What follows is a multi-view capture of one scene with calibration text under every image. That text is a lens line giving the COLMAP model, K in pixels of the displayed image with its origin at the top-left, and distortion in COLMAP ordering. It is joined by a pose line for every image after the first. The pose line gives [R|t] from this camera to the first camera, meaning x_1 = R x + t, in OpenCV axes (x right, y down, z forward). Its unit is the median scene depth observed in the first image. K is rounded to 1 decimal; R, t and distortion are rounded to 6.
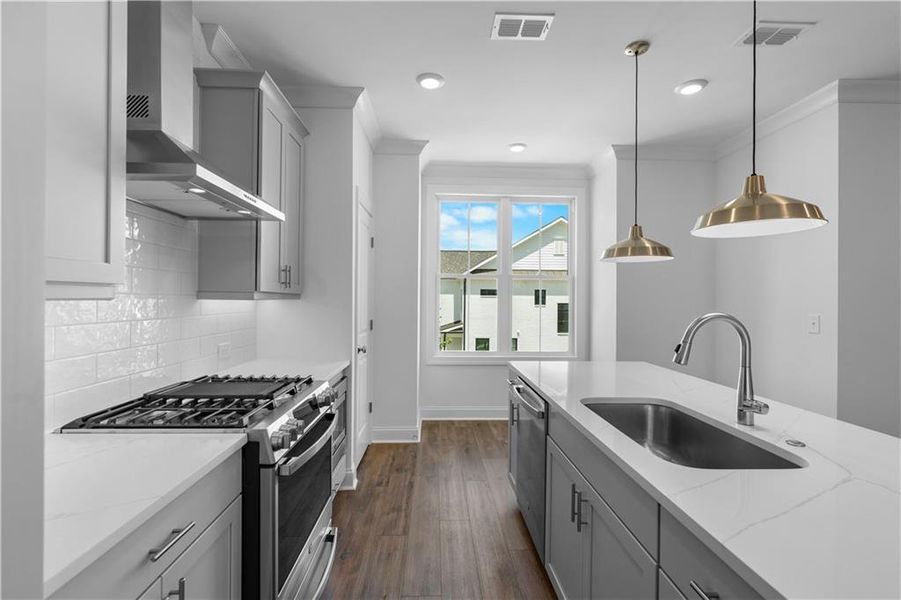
lens RADIAL K [[413.7, 0, 446.4], [0, 413.7, 295.9], [0, 0, 1]] dist [-0.002067, 0.000848]
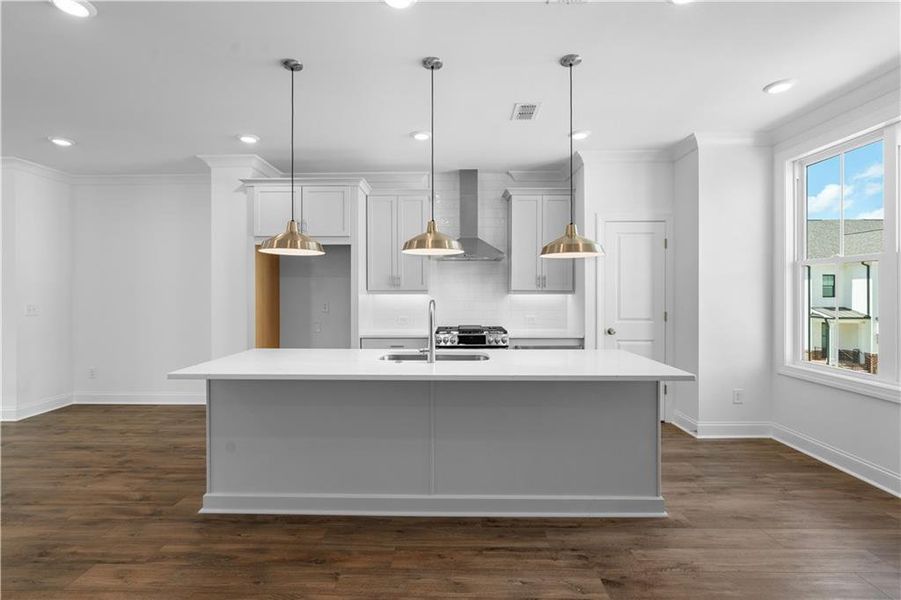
lens RADIAL K [[365.2, 0, 436.4], [0, 365.2, 293.1], [0, 0, 1]] dist [-0.001623, 0.000000]
pose [[-0.057405, -0.000184, -0.998351, 1.404214], [0.009541, 0.999954, -0.000733, 0.002134], [0.998305, -0.009567, -0.057401, 0.707392]]
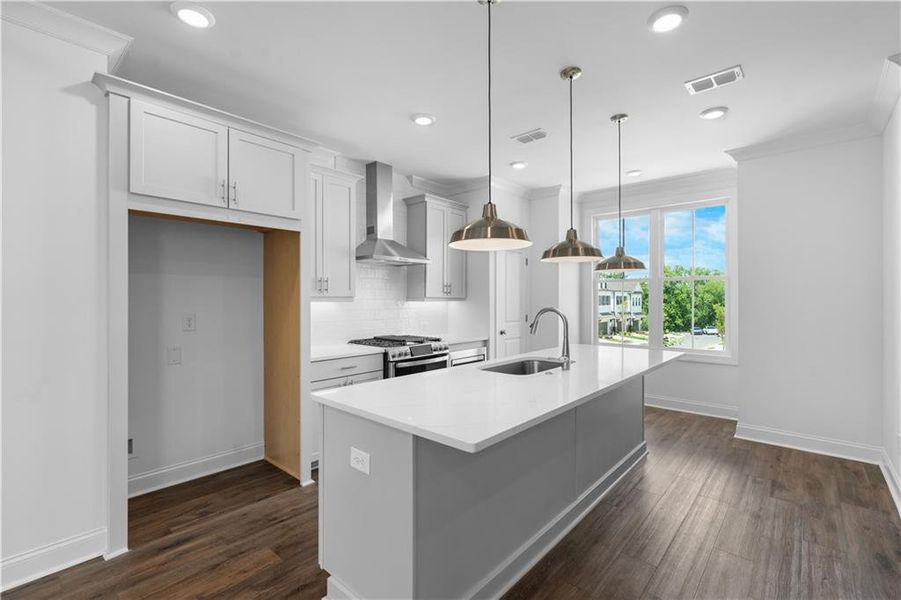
lens RADIAL K [[395.4, 0, 427.6], [0, 395.4, 299.8], [0, 0, 1]] dist [0.000991, 0.000258]
pose [[0.698031, -0.009477, -0.716005, 0.957799], [0.013659, 0.999907, 0.000082, 0.001175], [0.715938, -0.009837, 0.698095, -0.385792]]
